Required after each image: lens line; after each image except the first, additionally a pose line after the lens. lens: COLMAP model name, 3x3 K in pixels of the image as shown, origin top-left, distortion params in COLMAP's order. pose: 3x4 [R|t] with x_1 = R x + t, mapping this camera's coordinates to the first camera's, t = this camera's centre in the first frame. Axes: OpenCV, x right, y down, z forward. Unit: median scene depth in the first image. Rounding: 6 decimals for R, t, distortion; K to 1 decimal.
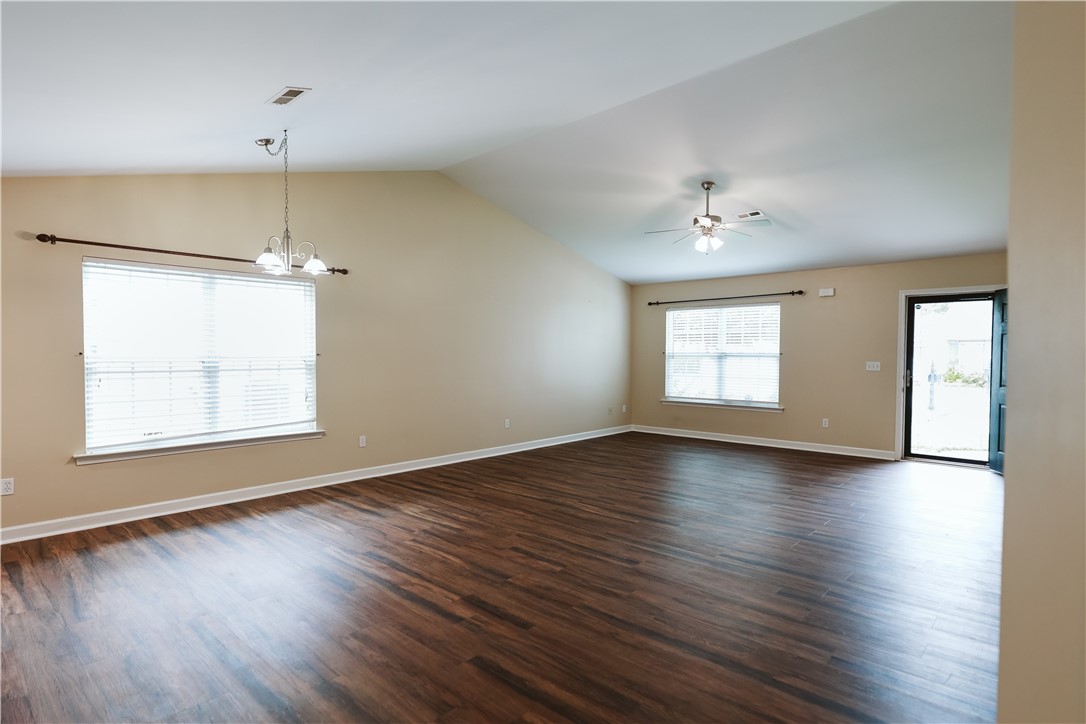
lens RADIAL K [[570.6, 0, 522.4], [0, 570.6, 370.1], [0, 0, 1]] dist [0.010015, -0.005958]
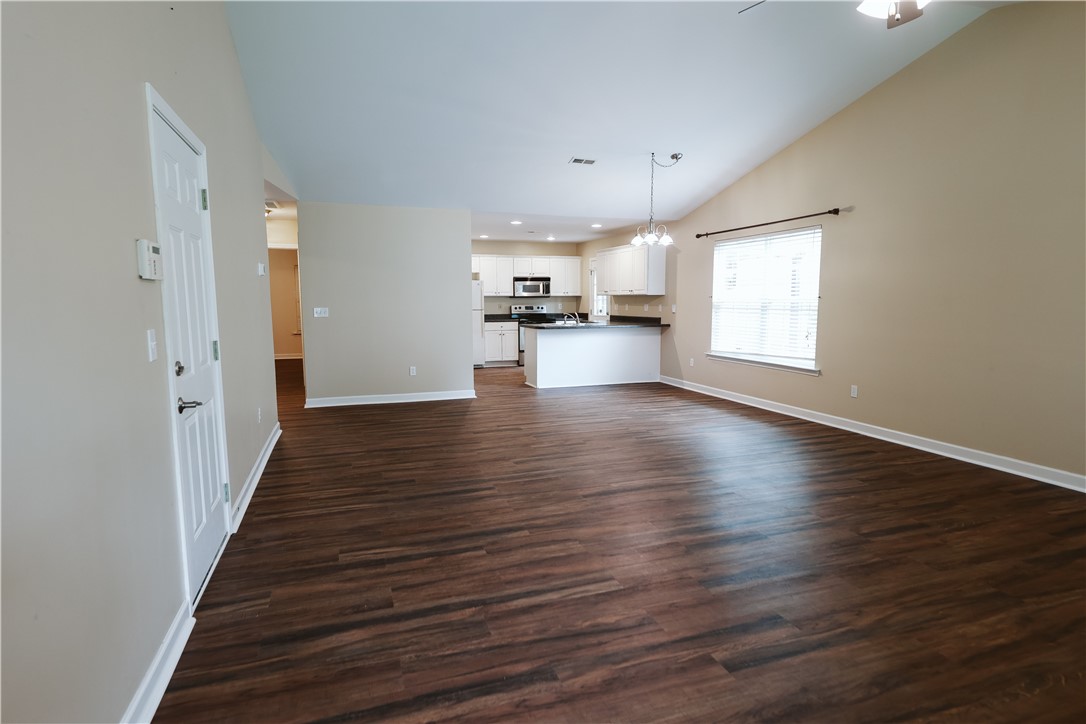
lens RADIAL K [[570.6, 0, 552.5], [0, 570.6, 369.5], [0, 0, 1]] dist [0.010015, -0.005958]
pose [[-0.440676, 0.110387, -0.890853, 0.964842], [-0.024574, 0.990555, 0.134897, -0.029980], [0.897330, 0.081337, -0.433801, 1.223345]]
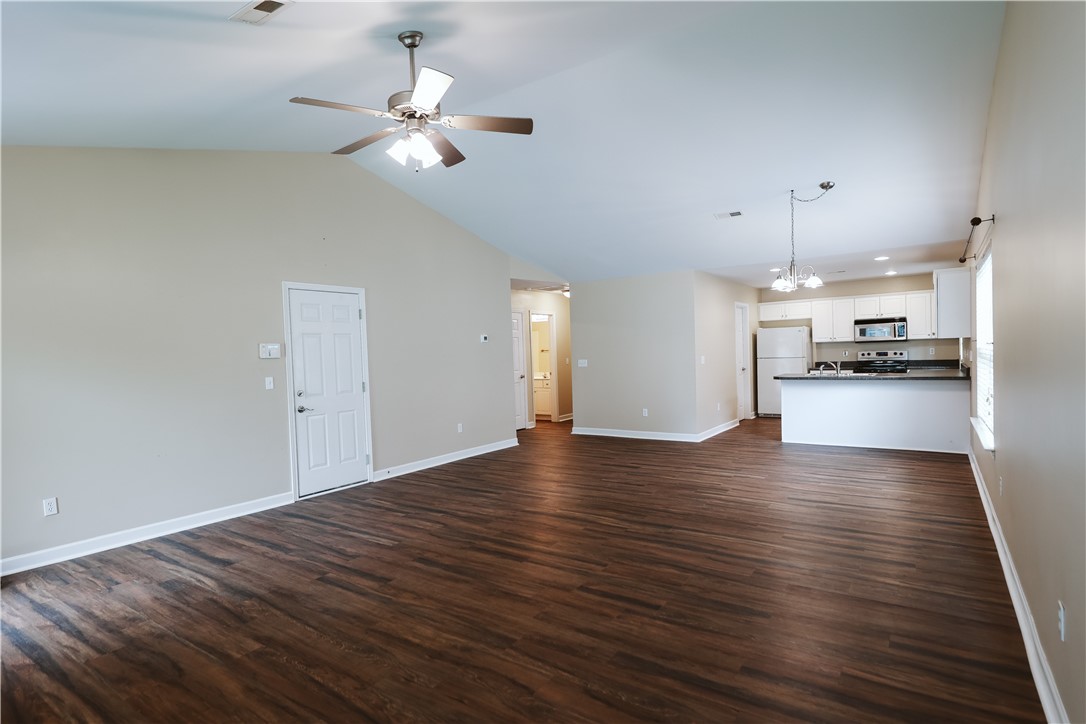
lens RADIAL K [[570.6, 0, 532.4], [0, 570.6, 368.5], [0, 0, 1]] dist [0.010015, -0.005958]
pose [[-0.987632, 0.034401, -0.152972, 0.382971], [0.025767, 0.997980, 0.058071, -0.060747], [0.154661, 0.053411, -0.986523, 1.930152]]
